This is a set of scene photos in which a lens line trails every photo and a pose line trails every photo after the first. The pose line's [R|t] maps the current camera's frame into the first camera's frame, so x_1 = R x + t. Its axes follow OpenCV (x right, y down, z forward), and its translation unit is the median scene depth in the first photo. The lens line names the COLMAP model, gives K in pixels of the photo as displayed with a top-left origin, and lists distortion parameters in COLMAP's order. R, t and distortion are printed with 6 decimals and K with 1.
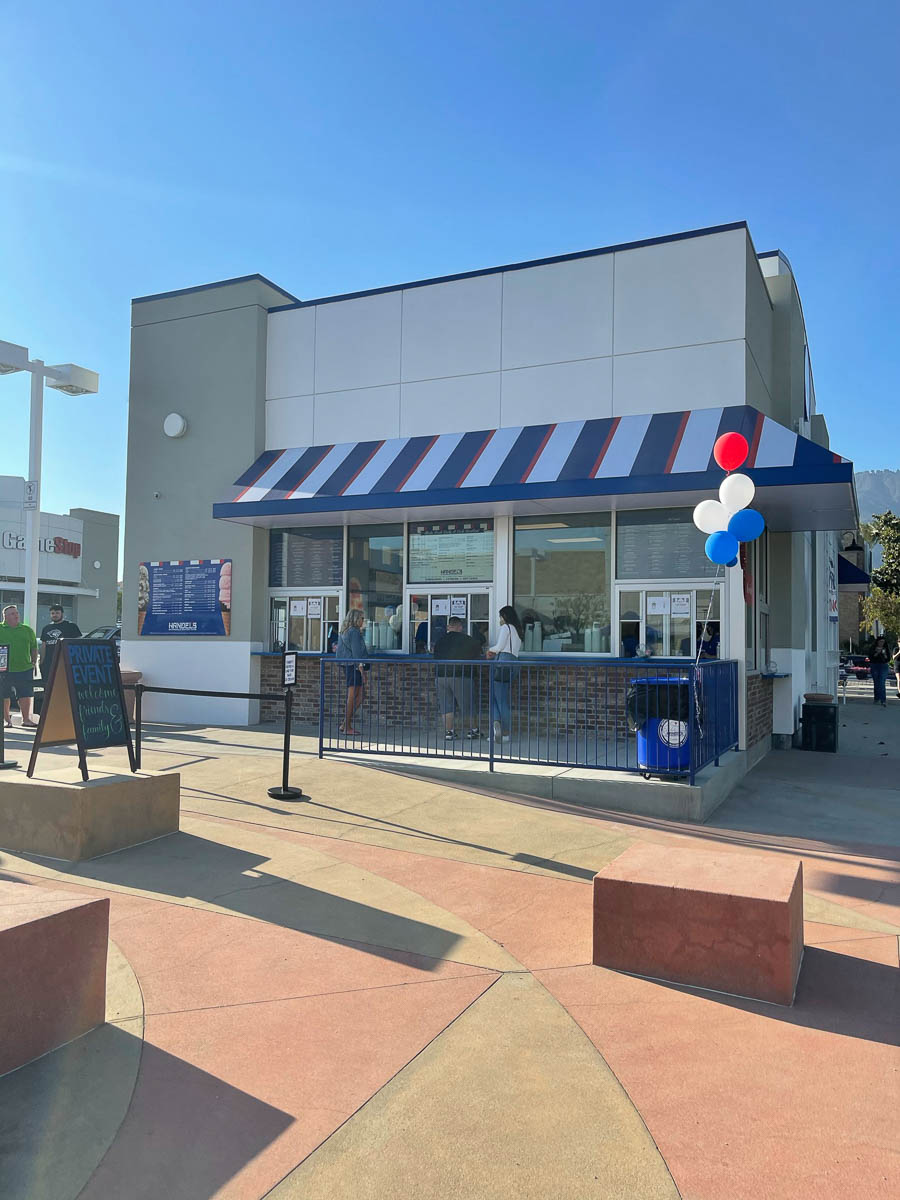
lens RADIAL K [[915.1, 0, 450.0], [0, 915.1, 600.0], [0, 0, 1]] dist [0.086599, -0.003822]
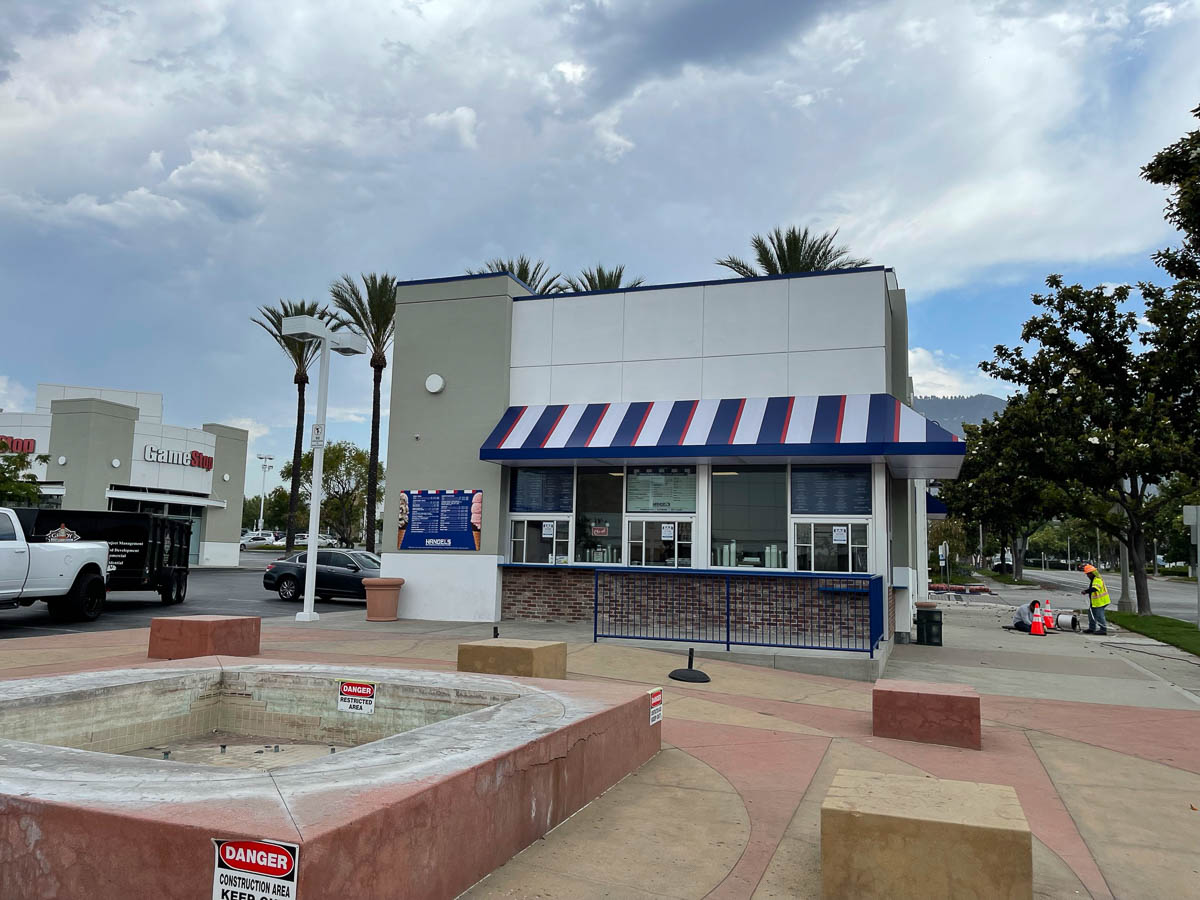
lens RADIAL K [[915.1, 0, 600.0], [0, 915.1, 450.0], [0, 0, 1]] dist [0.086599, -0.003822]
pose [[0.995570, 0.024877, 0.090672, -0.192403], [-0.018659, 0.997457, -0.068785, -0.015494], [-0.092153, 0.066788, 0.993503, -0.283756]]
